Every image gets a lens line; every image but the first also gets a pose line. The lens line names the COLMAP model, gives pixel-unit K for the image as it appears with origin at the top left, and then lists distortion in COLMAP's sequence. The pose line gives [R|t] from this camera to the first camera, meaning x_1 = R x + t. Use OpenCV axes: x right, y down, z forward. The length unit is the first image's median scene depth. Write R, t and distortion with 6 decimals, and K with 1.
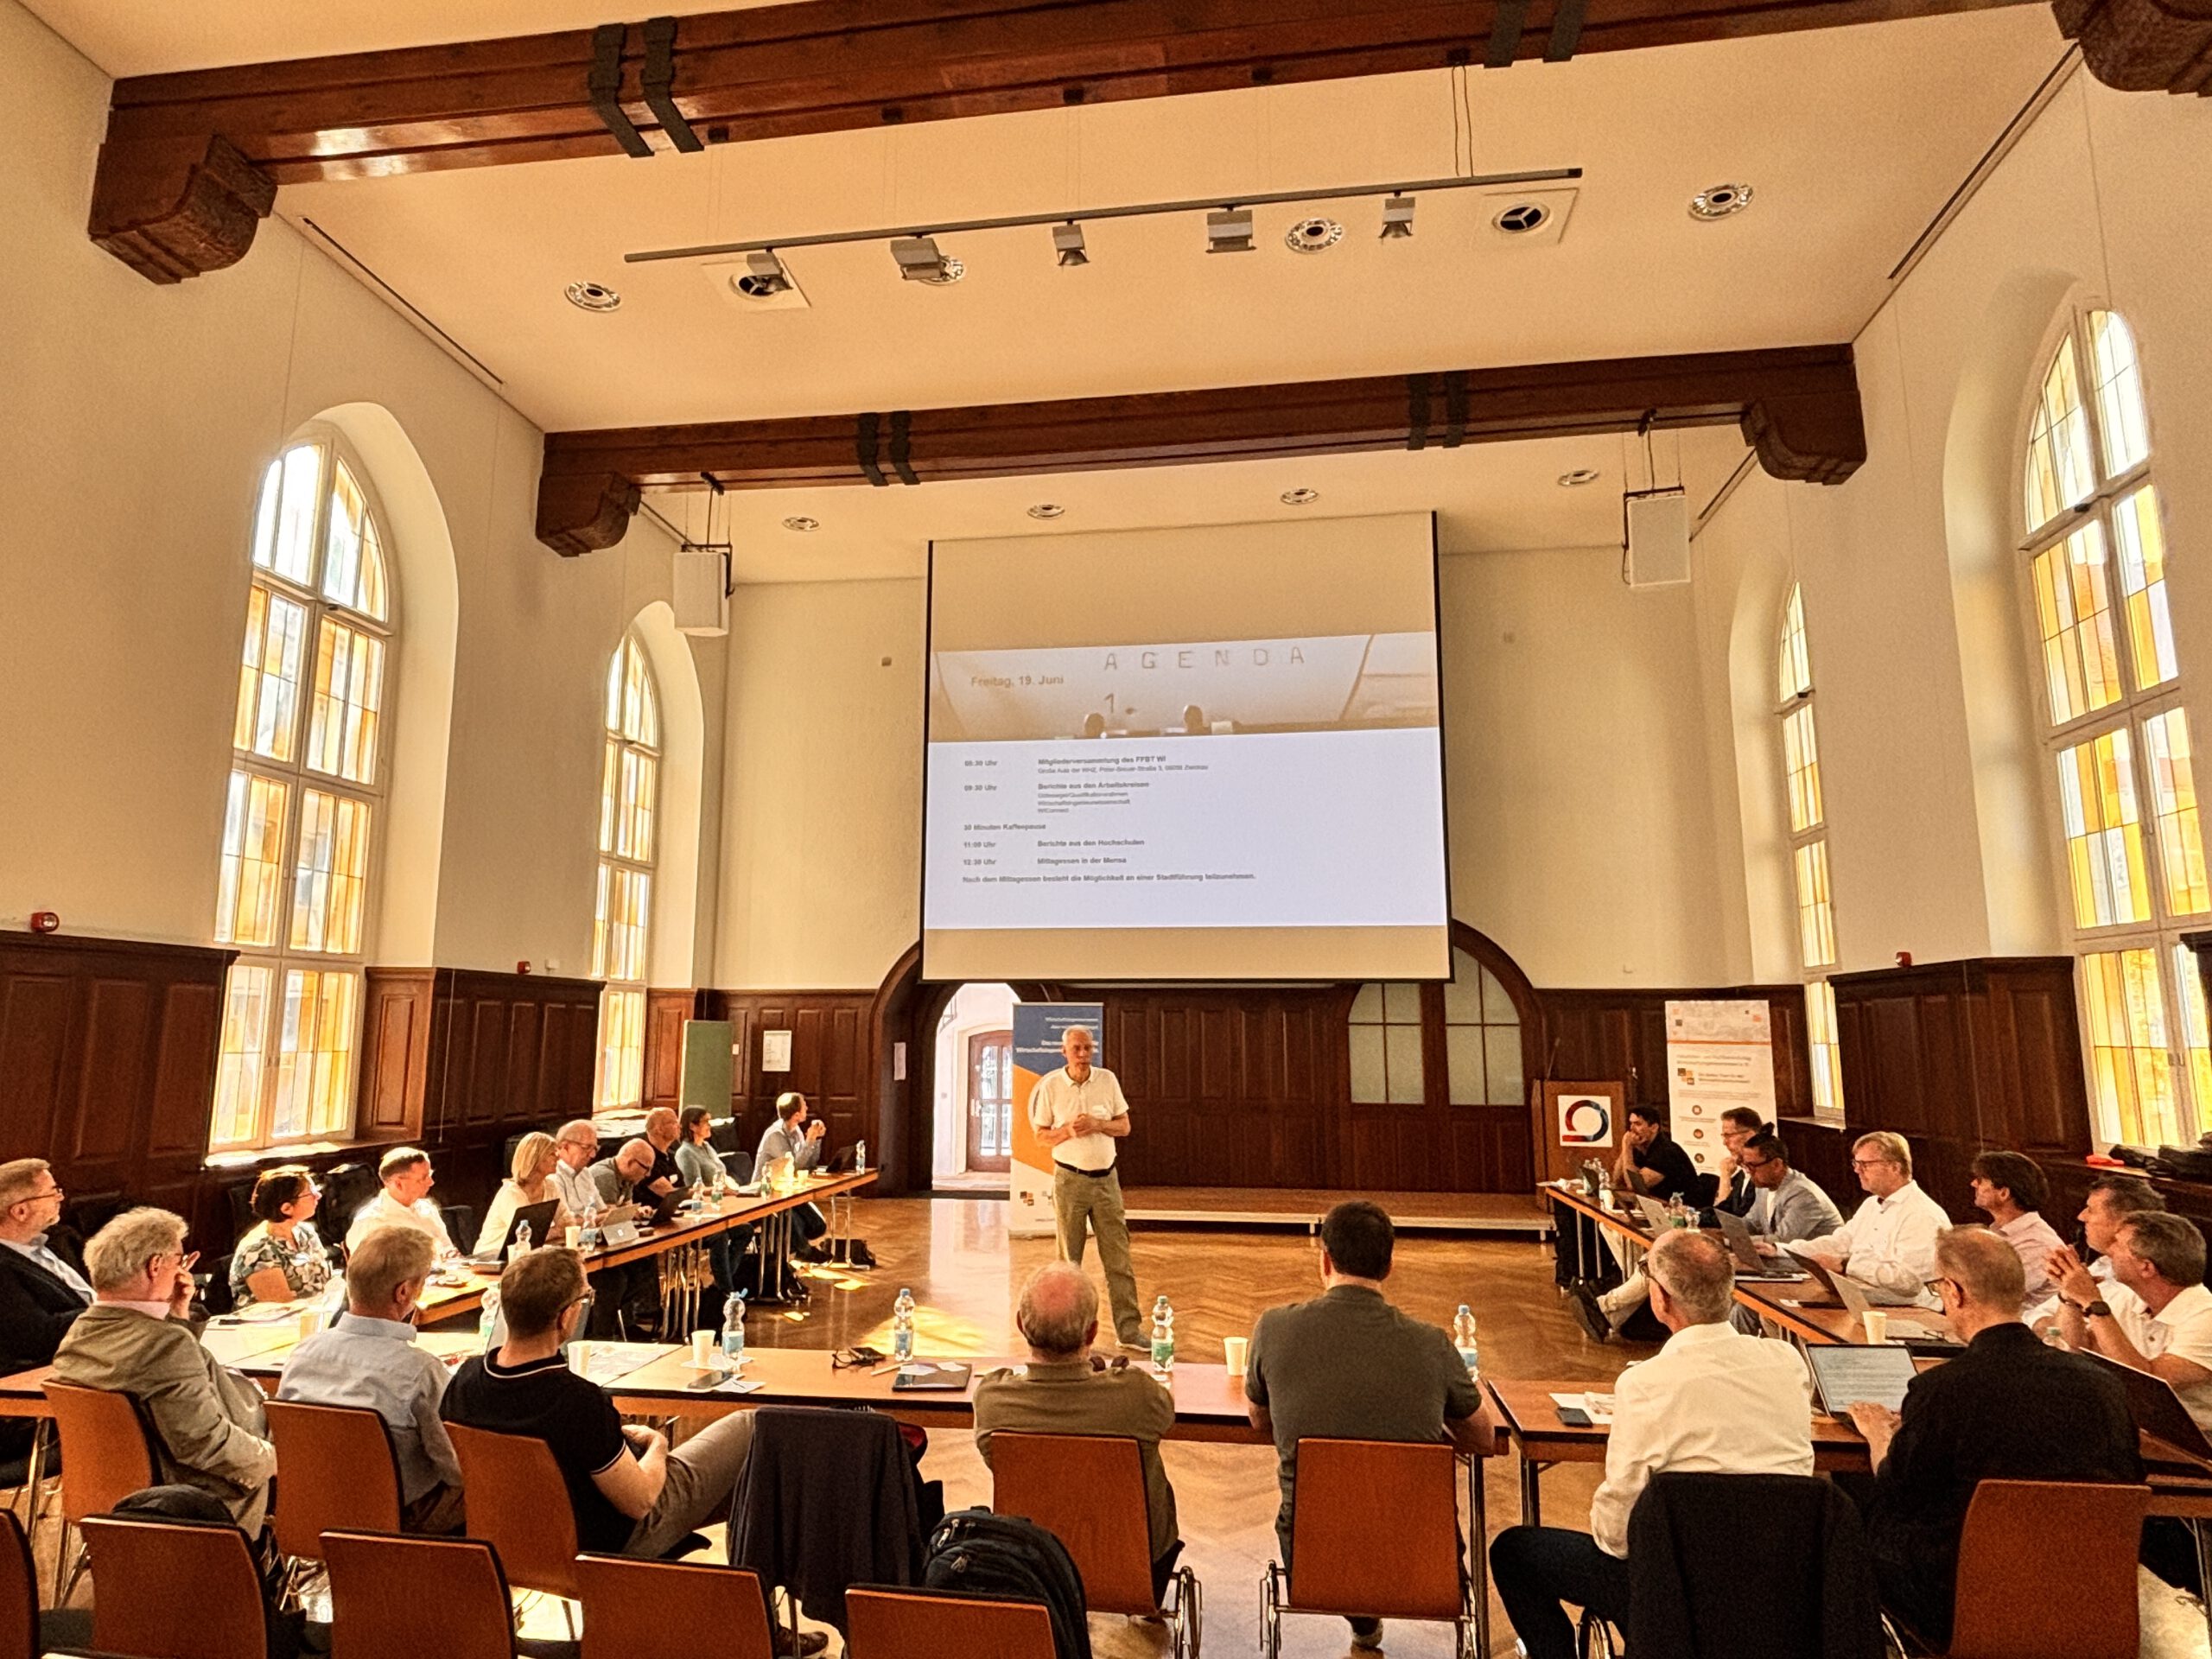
lens RADIAL K [[1291.3, 0, 1106.0], [0, 1291.3, 829.5], [0, 0, 1]] dist [0.000853, -0.000155]
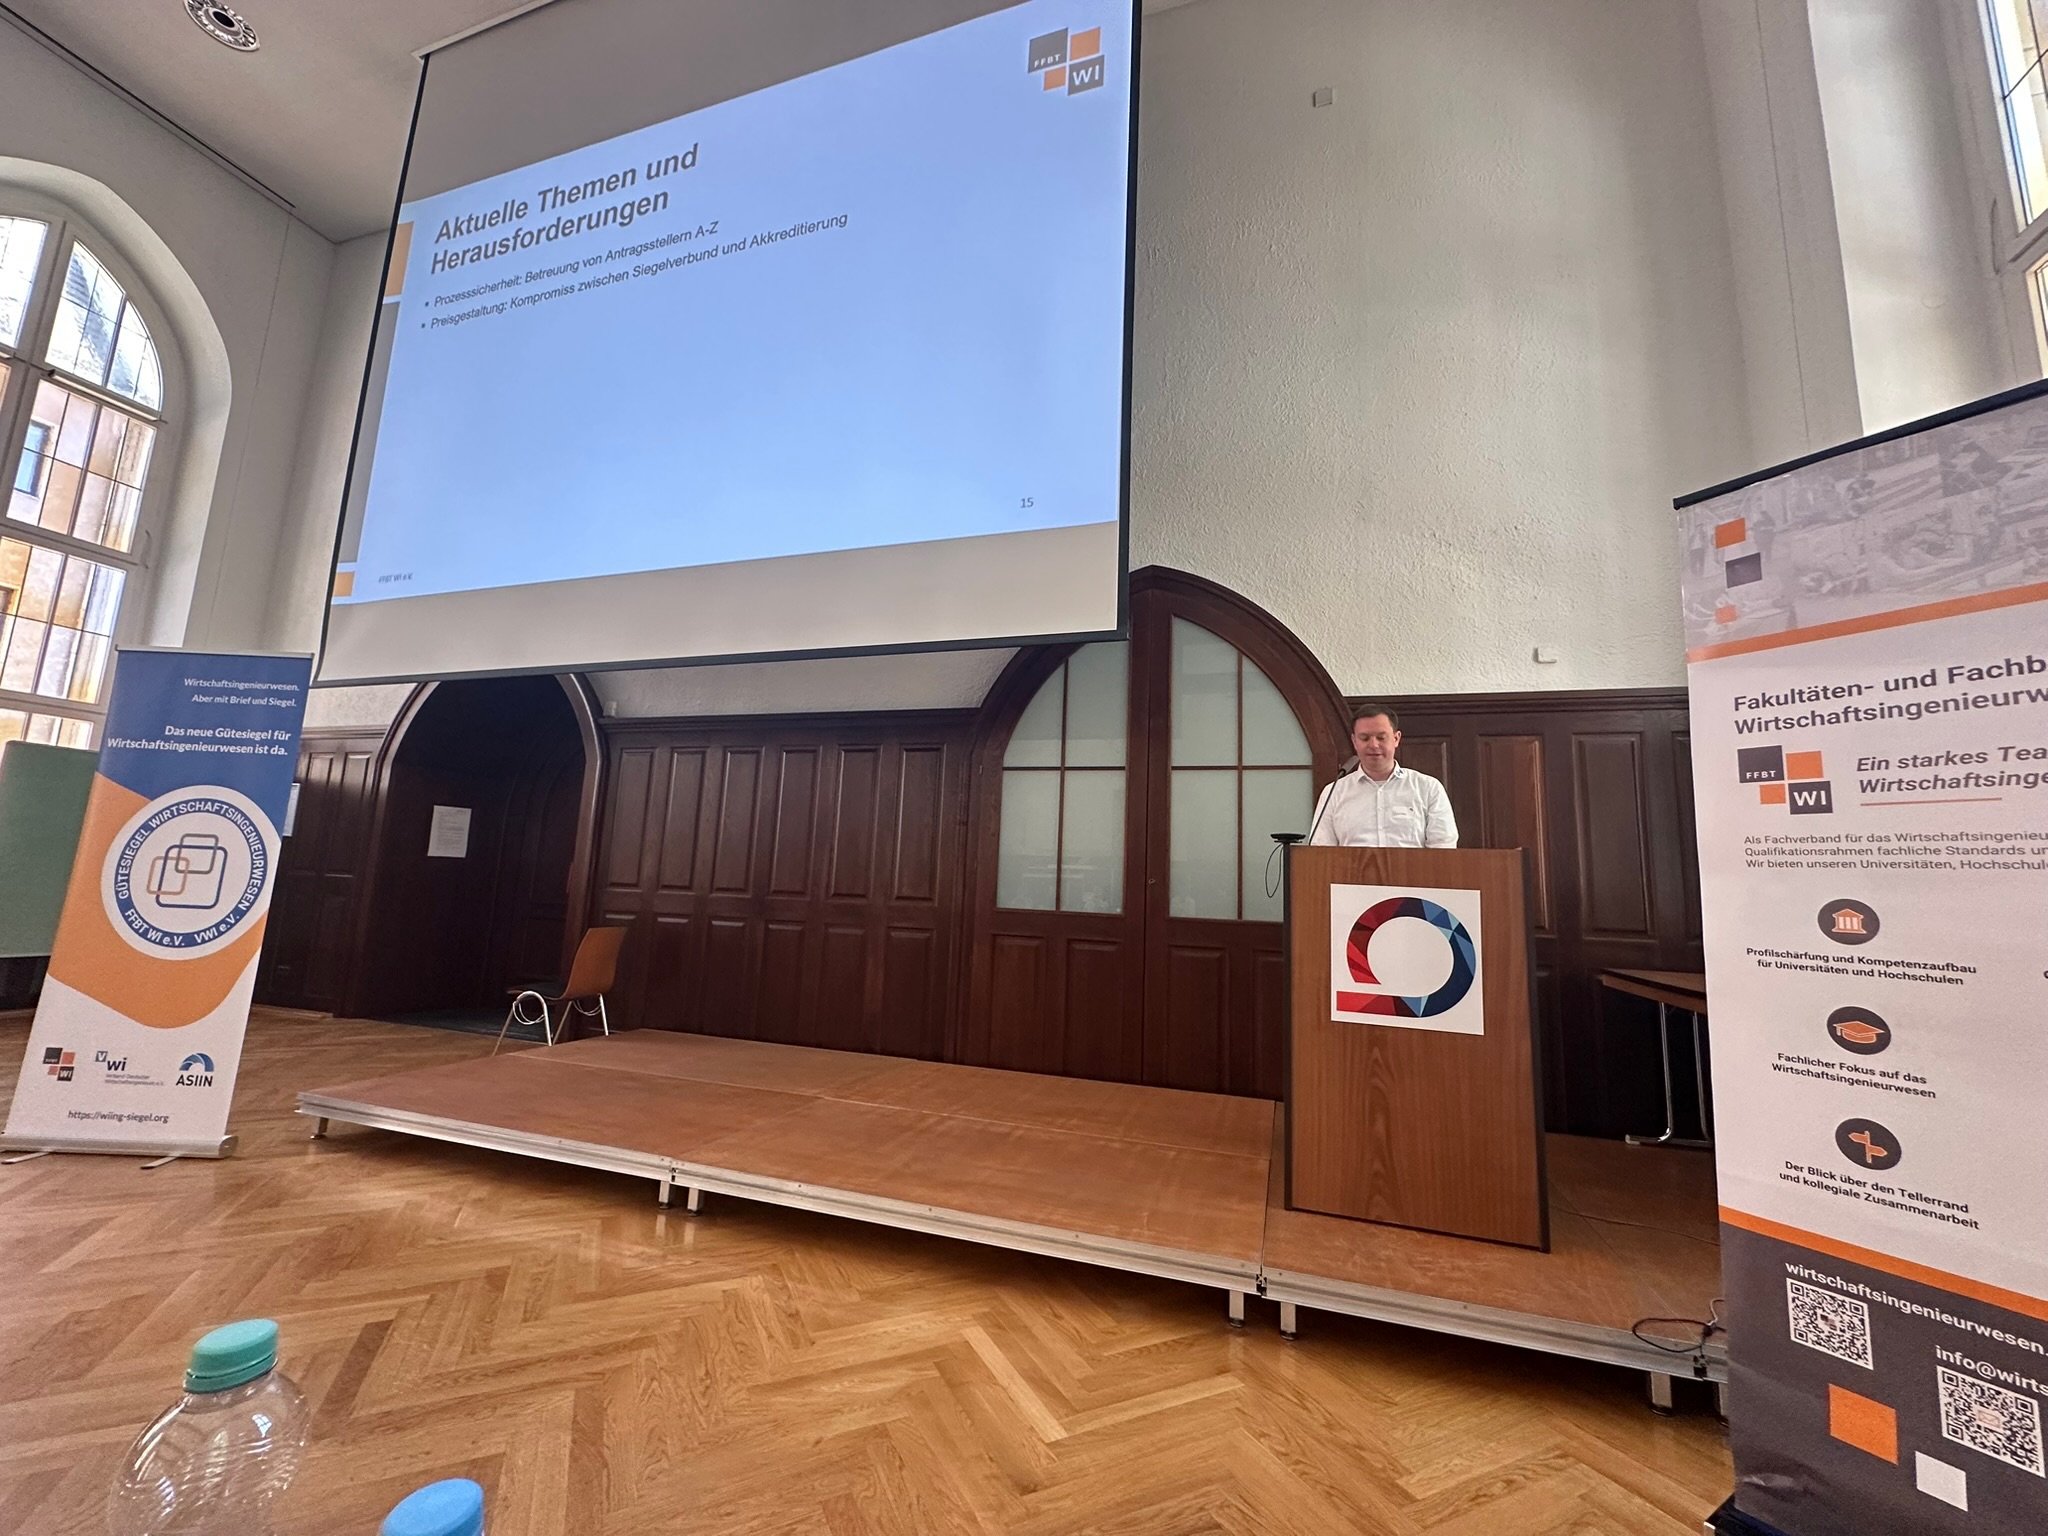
lens RADIAL K [[853.1, 0, 1020.2], [0, 853.1, 757.1], [0, 0, 1]] dist [-0.014407, 0.000498]
pose [[0.984305, 0.007097, -0.176334, 0.276057], [-0.006776, 0.999974, 0.002422, 0.152802], [0.176346, -0.001189, 0.984327, 0.671527]]
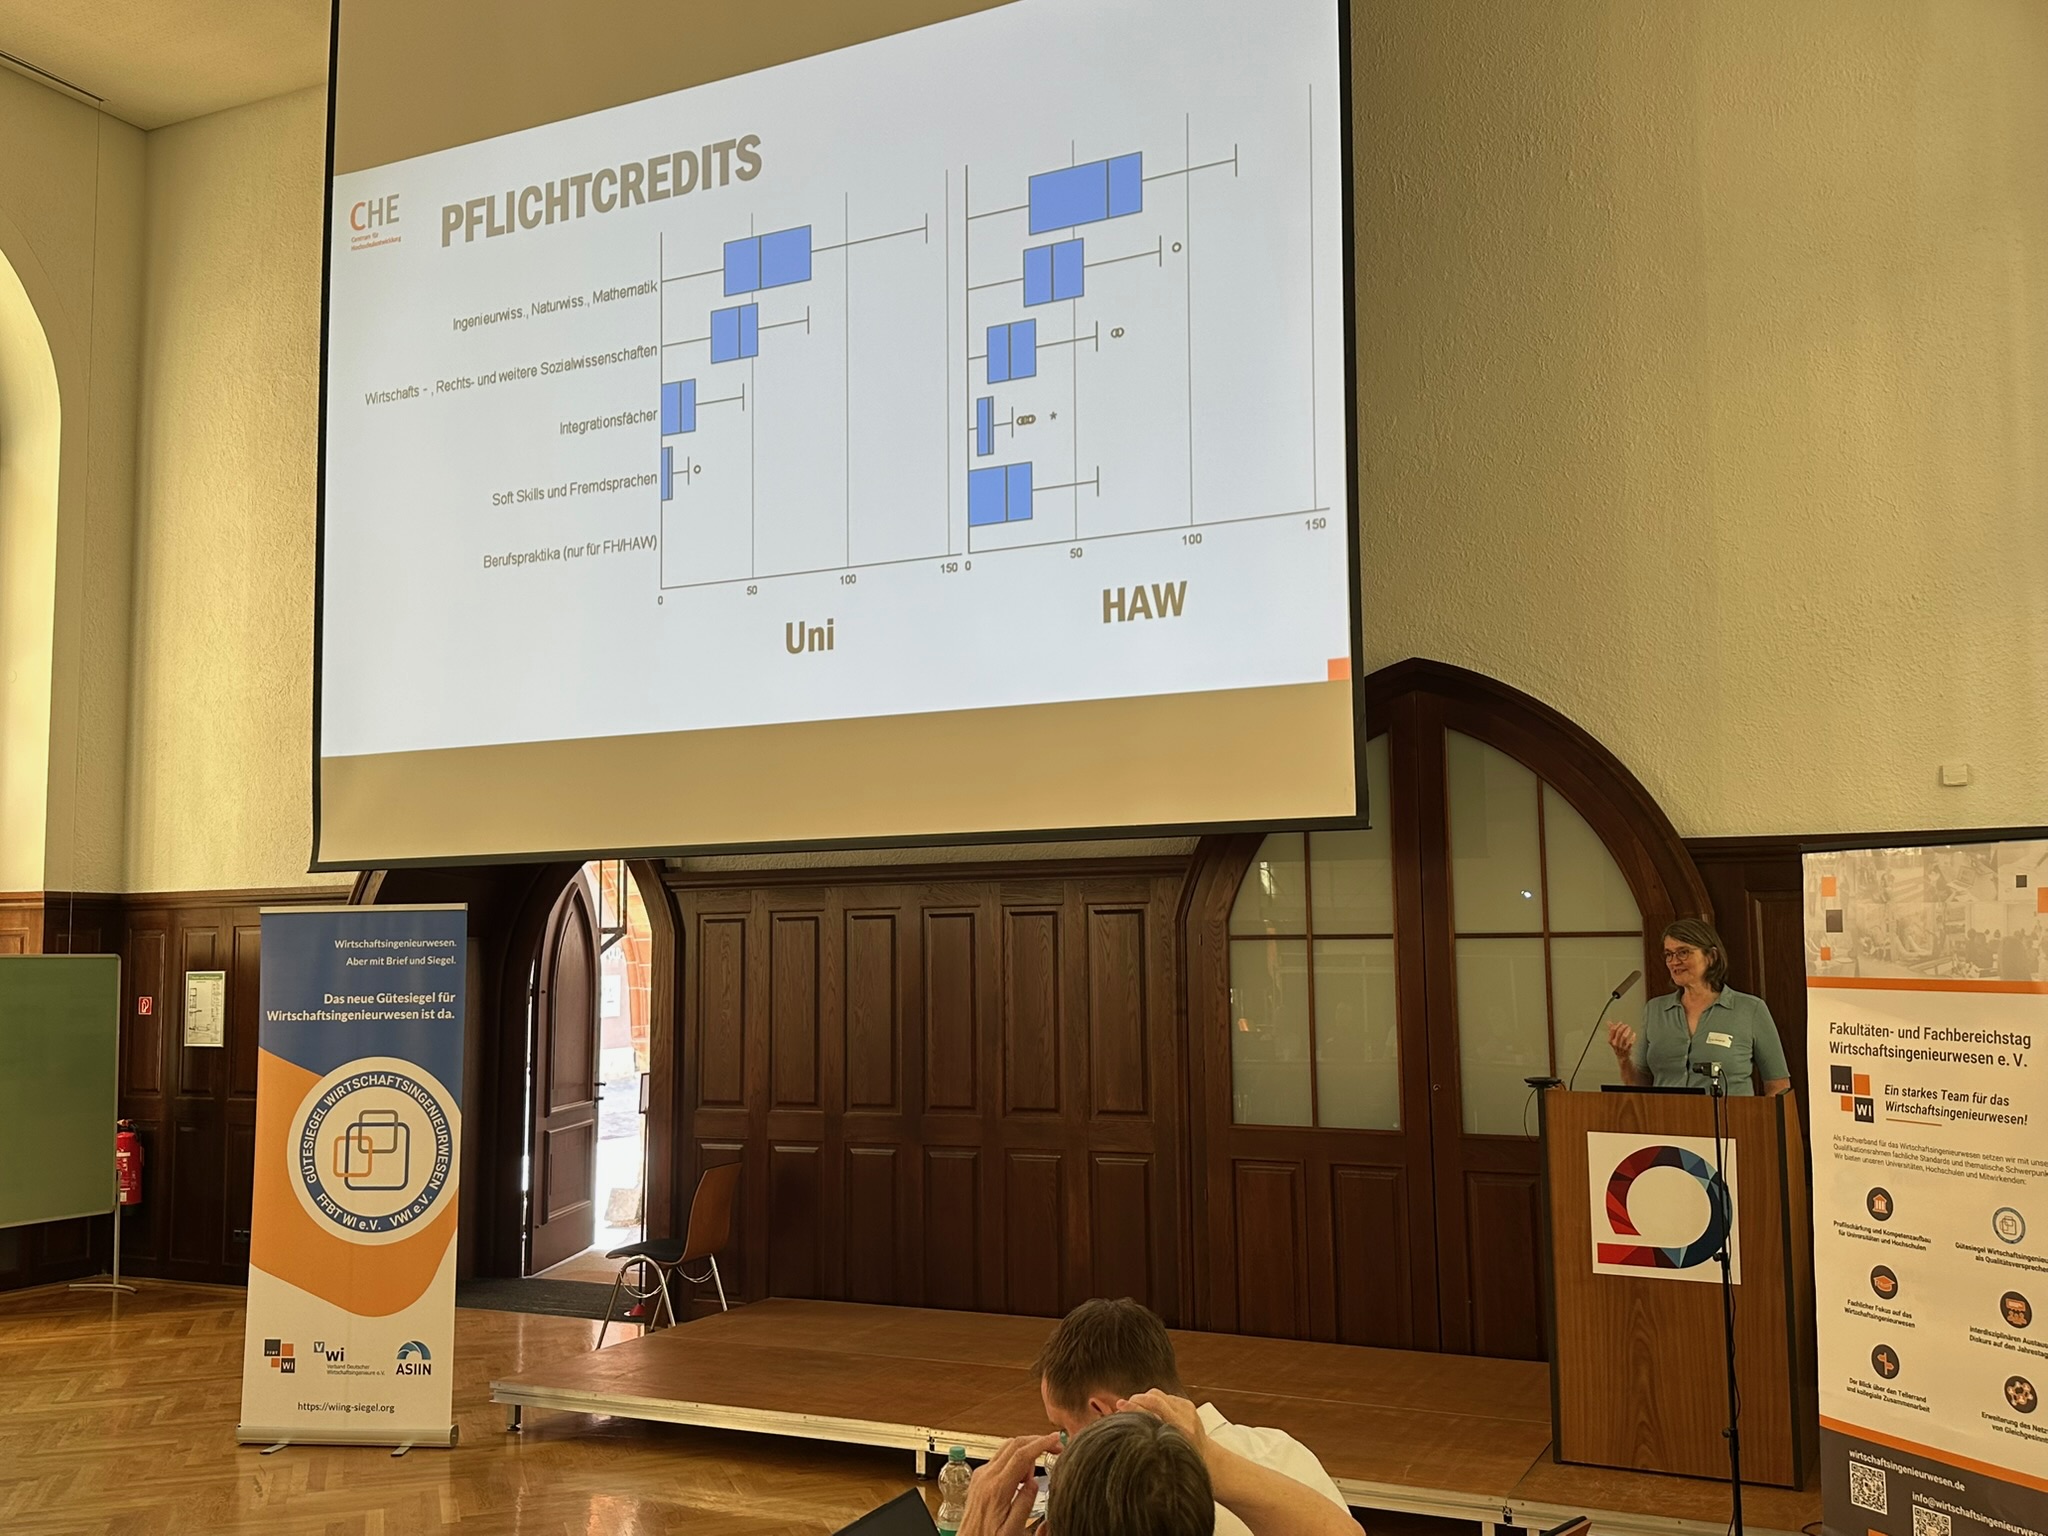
lens RADIAL K [[1860.4, 0, 1024.0], [0, 1860.4, 768.0], [0, 0, 1]] dist [0.088965, -0.244216]
pose [[0.955170, -0.044440, -0.292704, 0.321763], [0.061185, 0.996957, 0.048299, 0.065362], [0.289667, -0.064043, 0.954982, 0.425341]]
